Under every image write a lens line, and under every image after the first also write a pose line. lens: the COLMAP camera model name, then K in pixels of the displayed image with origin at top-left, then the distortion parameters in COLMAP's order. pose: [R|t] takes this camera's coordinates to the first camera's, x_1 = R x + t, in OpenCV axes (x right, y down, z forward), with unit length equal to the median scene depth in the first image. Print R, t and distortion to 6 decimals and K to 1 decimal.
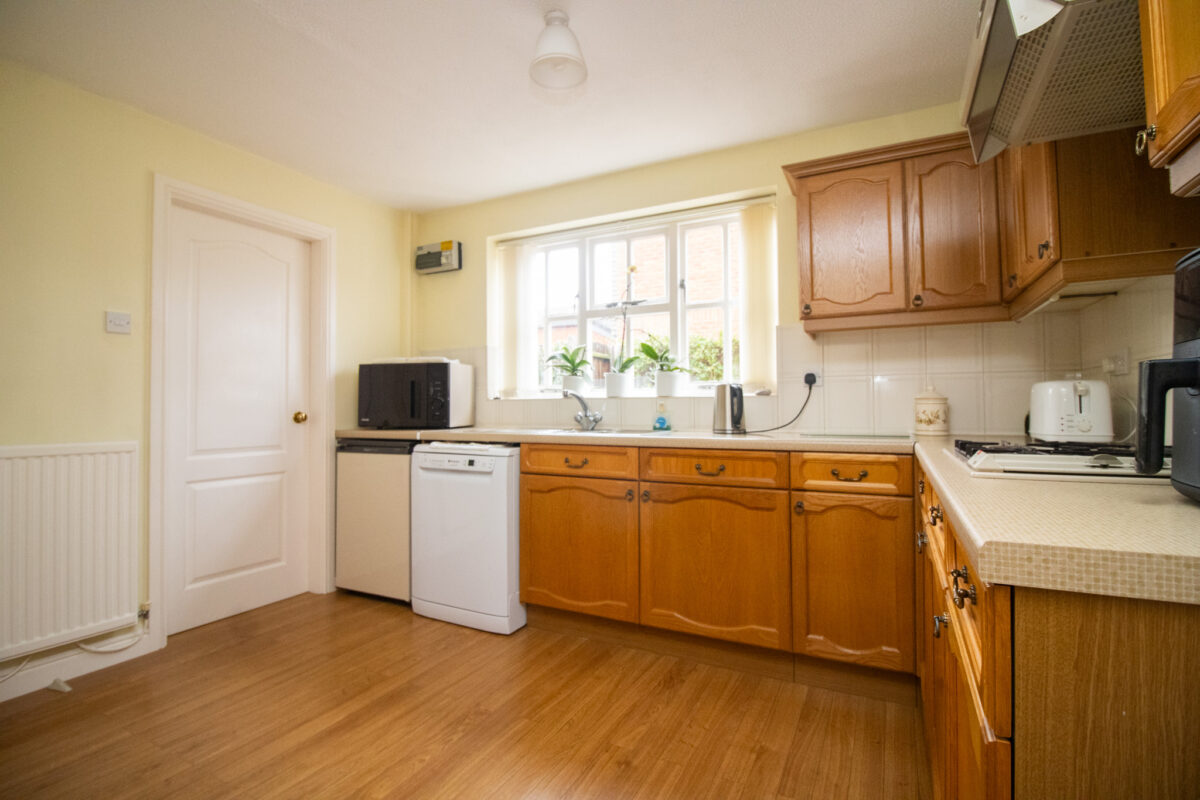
lens RADIAL K [[560.4, 0, 600.0], [0, 560.4, 400.0], [0, 0, 1]] dist [0.002490, -0.000126]
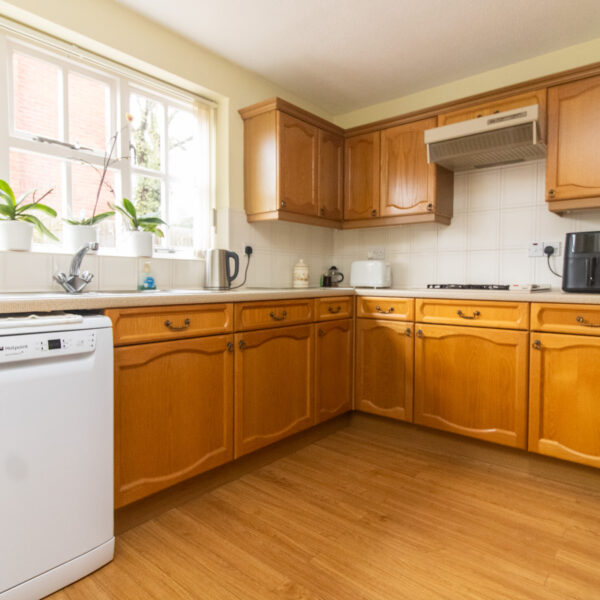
lens RADIAL K [[435.4, 0, 299.9], [0, 435.4, 294.5], [0, 0, 1]] dist [0.032497, 0.001479]
pose [[0.218754, -0.032936, 0.975224, -0.753231], [-0.017651, 0.999133, 0.037703, 0.033823], [-0.975620, -0.025462, 0.217983, 0.693784]]
